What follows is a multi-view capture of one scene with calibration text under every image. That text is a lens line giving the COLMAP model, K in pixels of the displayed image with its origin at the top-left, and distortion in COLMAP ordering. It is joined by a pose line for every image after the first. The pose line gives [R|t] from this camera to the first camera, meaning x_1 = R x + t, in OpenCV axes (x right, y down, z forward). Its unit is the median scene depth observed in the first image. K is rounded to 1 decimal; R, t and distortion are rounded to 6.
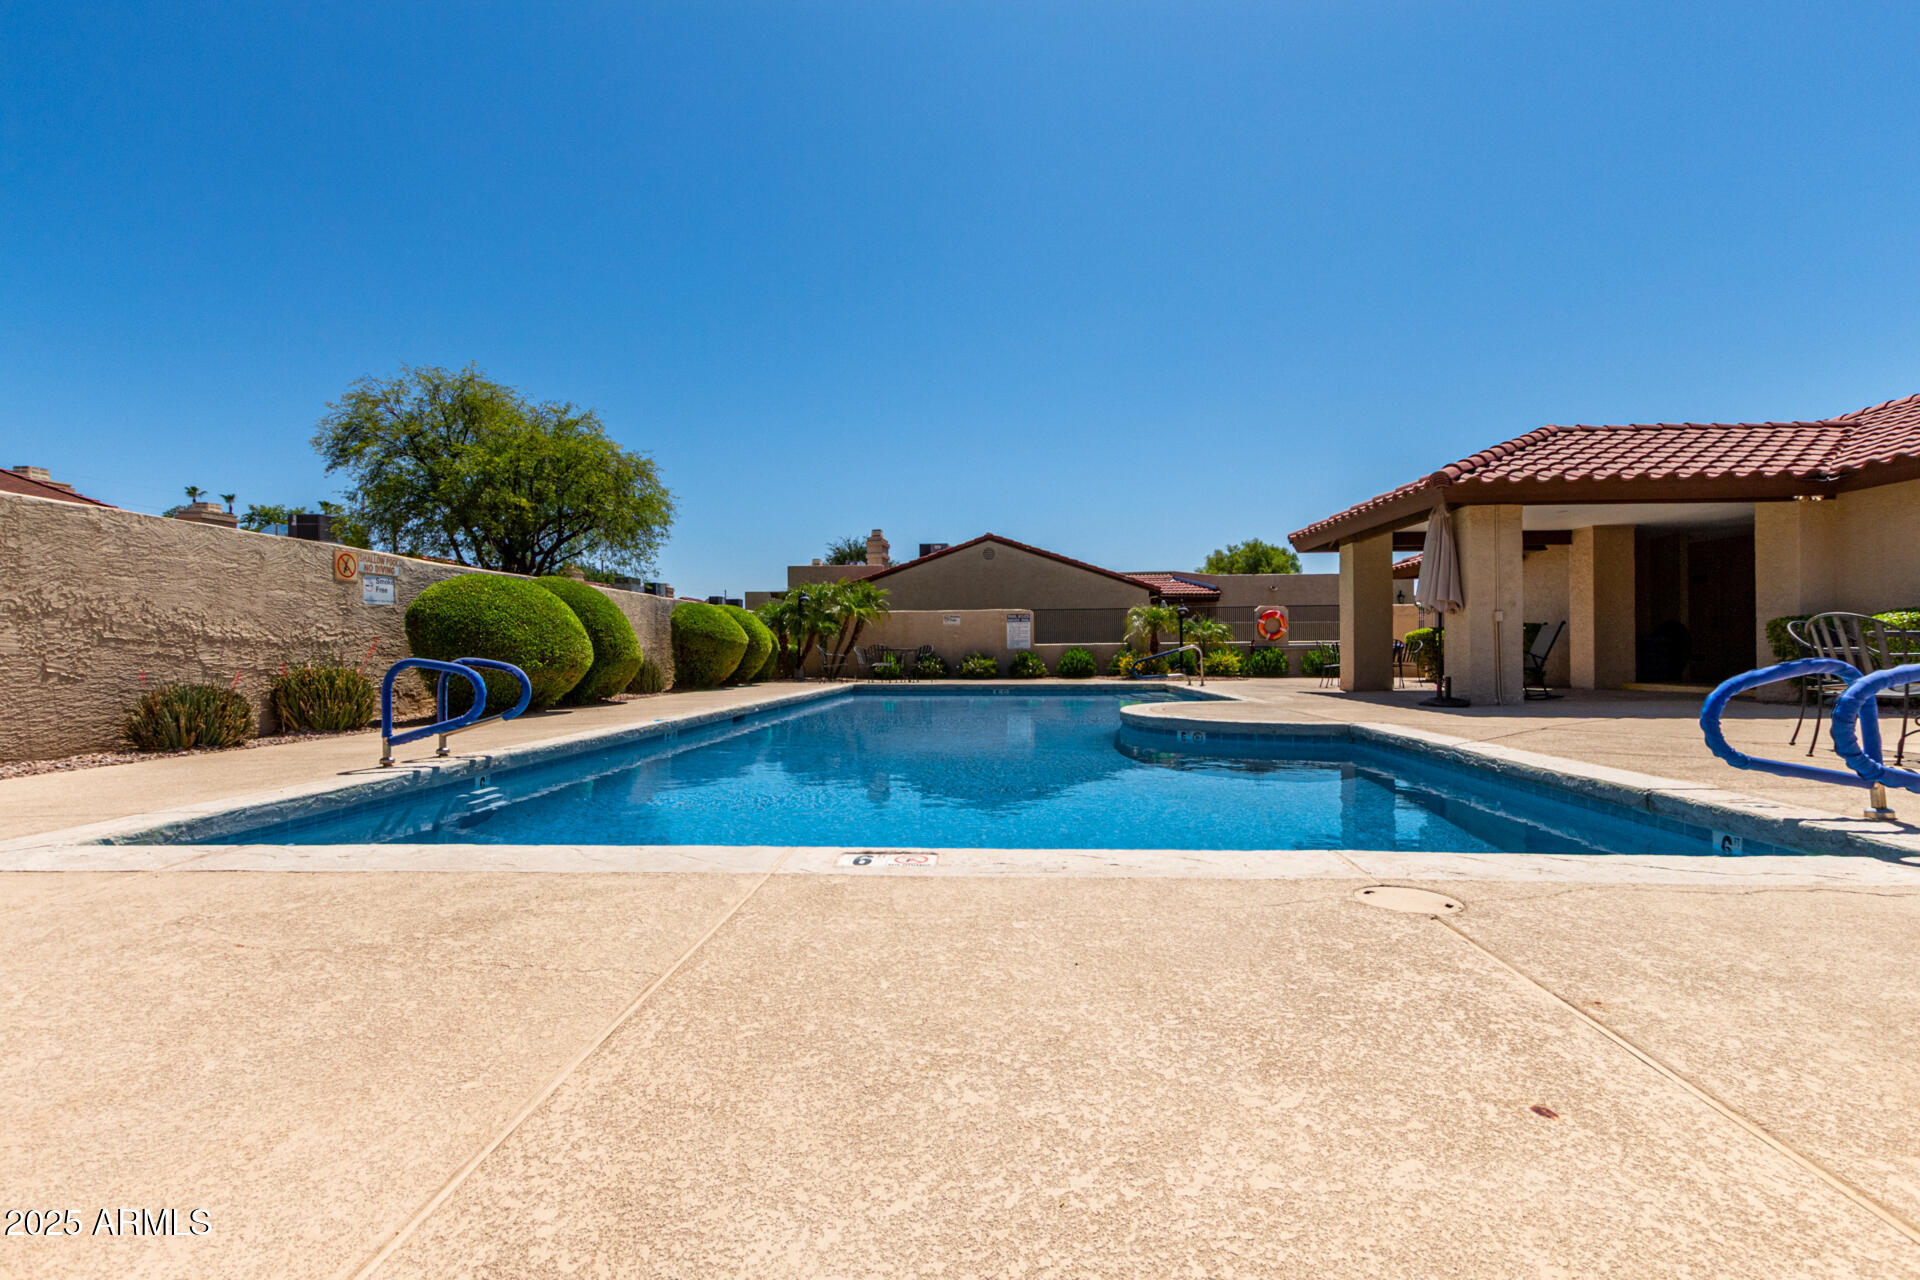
lens RADIAL K [[884.7, 0, 912.0], [0, 884.7, 637.9], [0, 0, 1]] dist [0.000389, 0.000082]
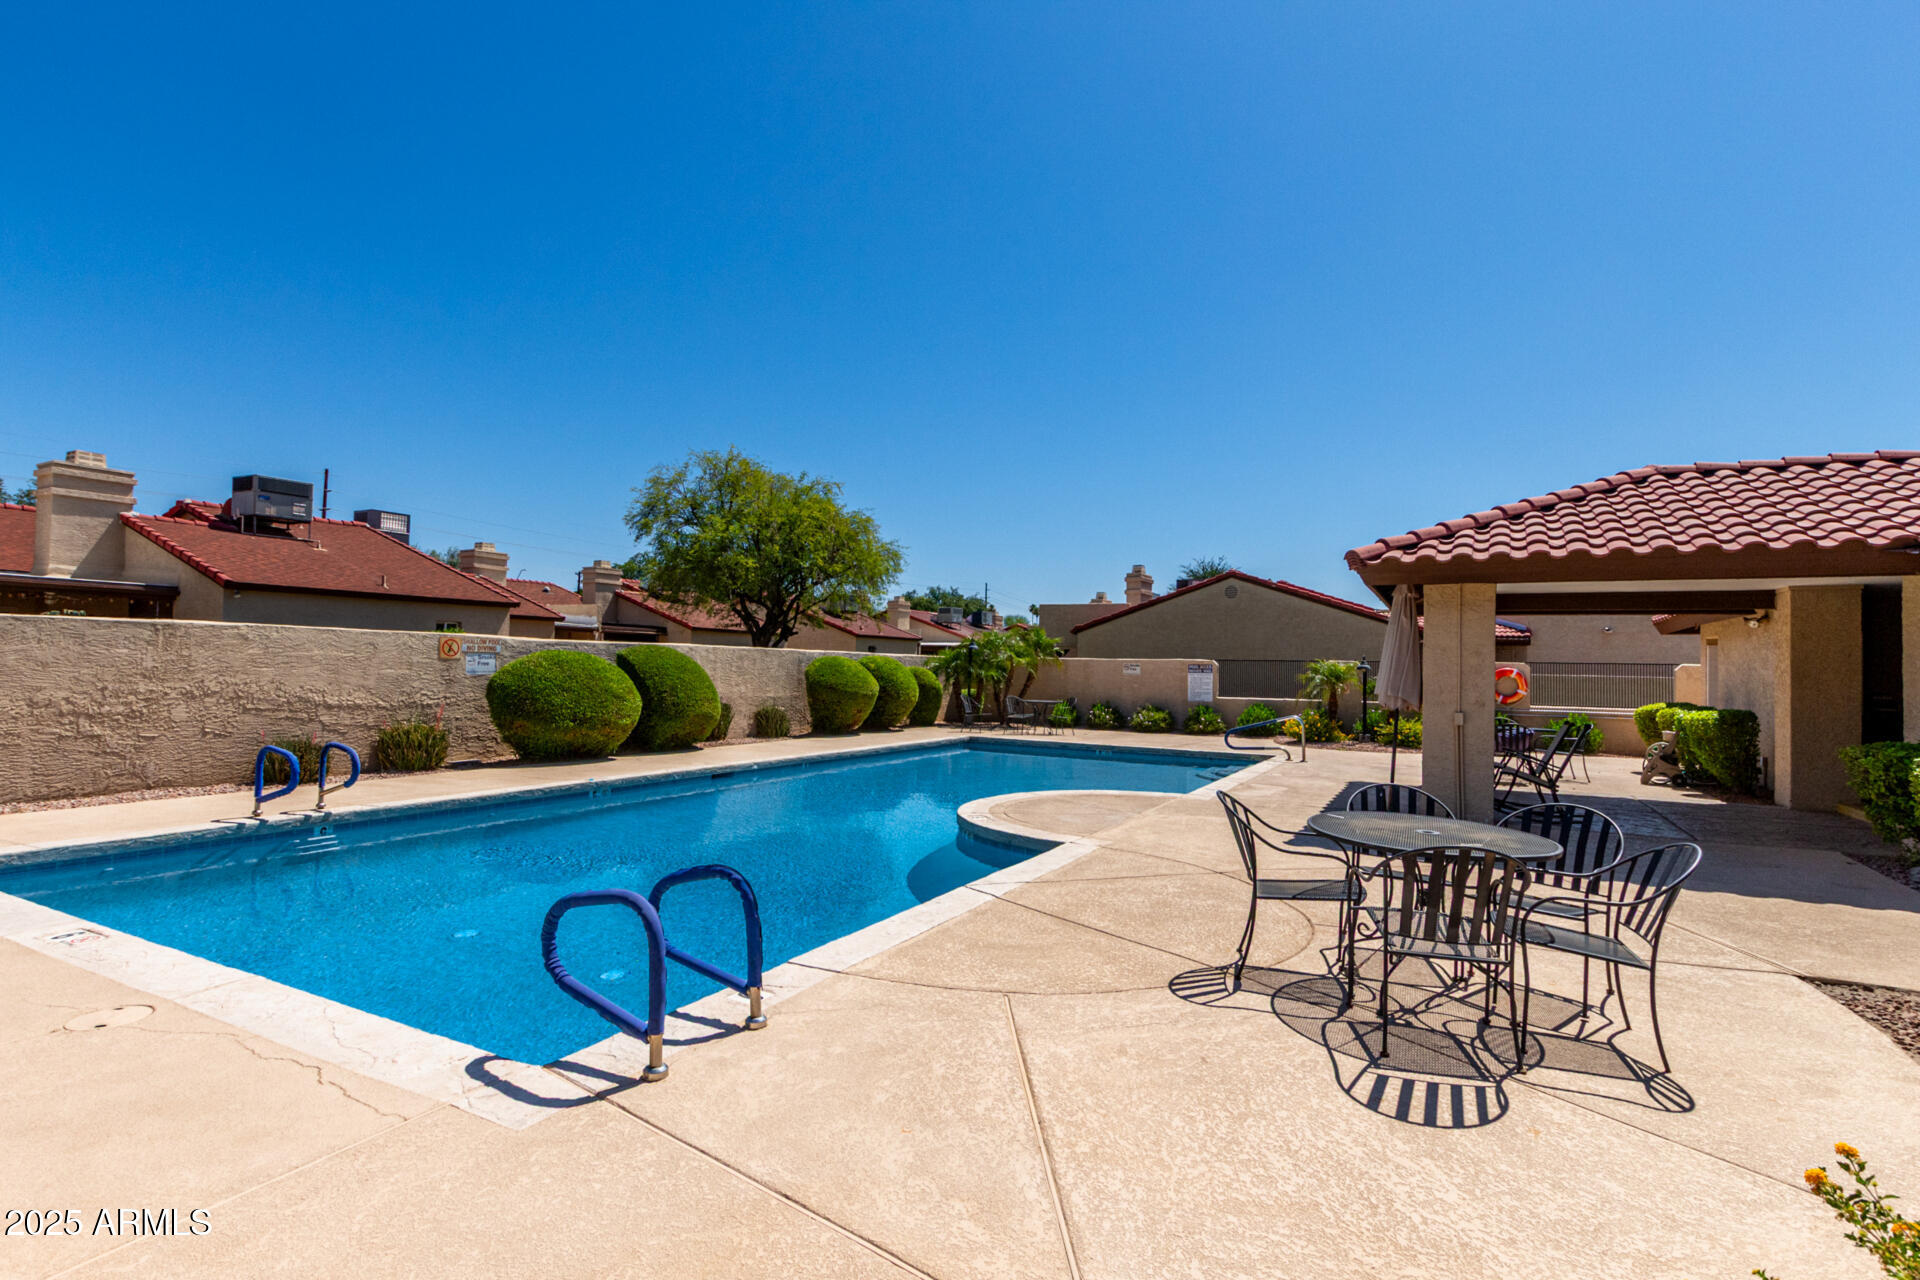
lens RADIAL K [[884.7, 0, 912.0], [0, 884.7, 637.9], [0, 0, 1]] dist [0.000389, 0.000082]
pose [[0.909207, 0.006455, -0.416295, 0.555667], [-0.015634, 0.999704, -0.018644, -0.078487], [0.416052, 0.023460, 0.909038, 0.046216]]
